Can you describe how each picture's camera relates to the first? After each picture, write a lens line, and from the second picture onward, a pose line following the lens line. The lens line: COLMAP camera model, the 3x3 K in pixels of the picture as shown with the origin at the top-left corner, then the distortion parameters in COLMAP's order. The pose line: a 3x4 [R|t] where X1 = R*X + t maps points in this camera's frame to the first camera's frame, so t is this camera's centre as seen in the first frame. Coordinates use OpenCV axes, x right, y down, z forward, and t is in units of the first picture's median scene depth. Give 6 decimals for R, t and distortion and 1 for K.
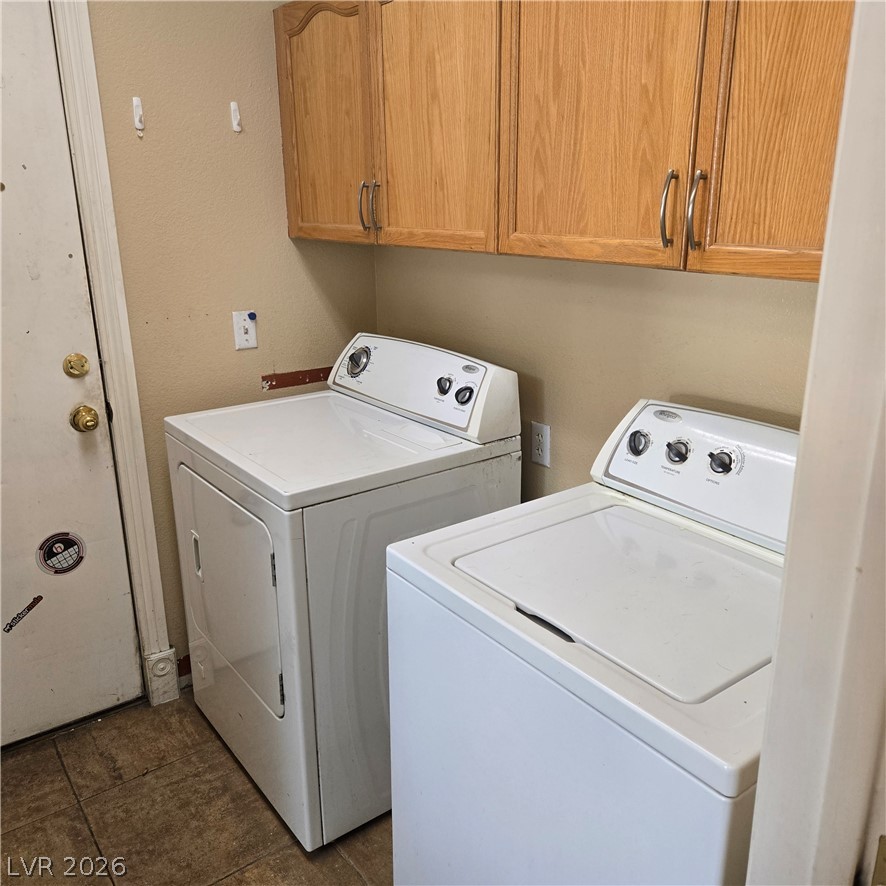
lens RADIAL K [[784.4, 0, 443.0], [0, 784.4, 443.0], [0, 0, 1]] dist [0.070184, -0.069201]
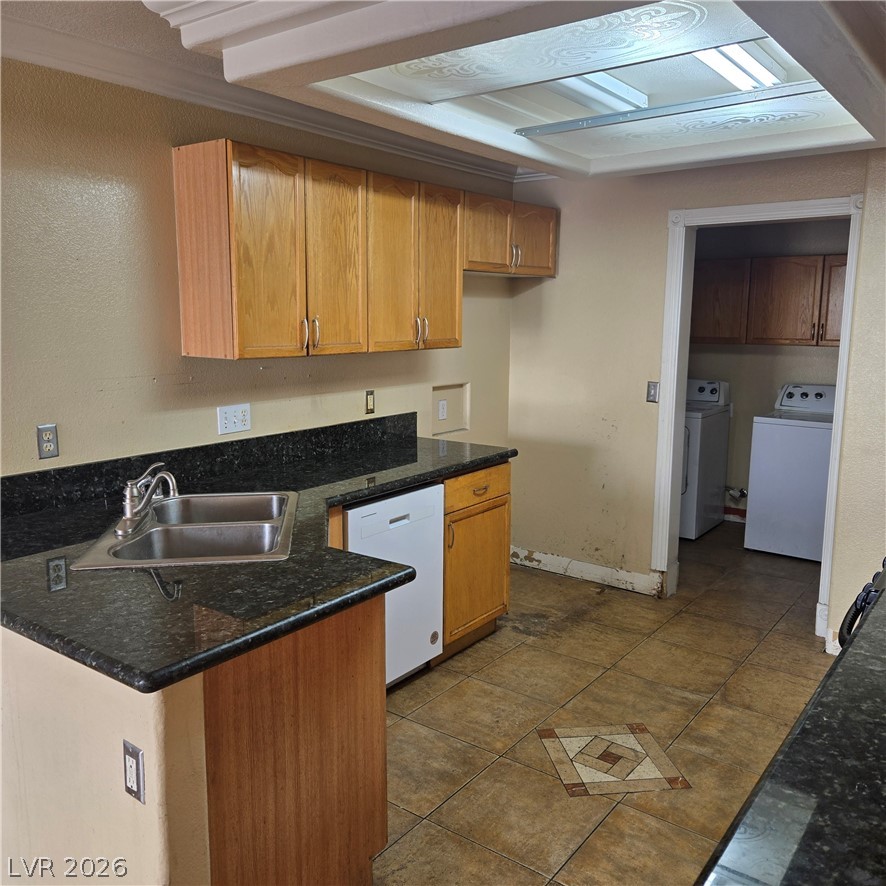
lens RADIAL K [[784.4, 0, 443.0], [0, 784.4, 443.0], [0, 0, 1]] dist [0.070184, -0.069201]
pose [[0.959469, -0.040828, 0.278842, -2.304600], [0.081684, 0.987265, -0.136512, 0.584172], [-0.269718, 0.153756, 0.950585, -1.987090]]
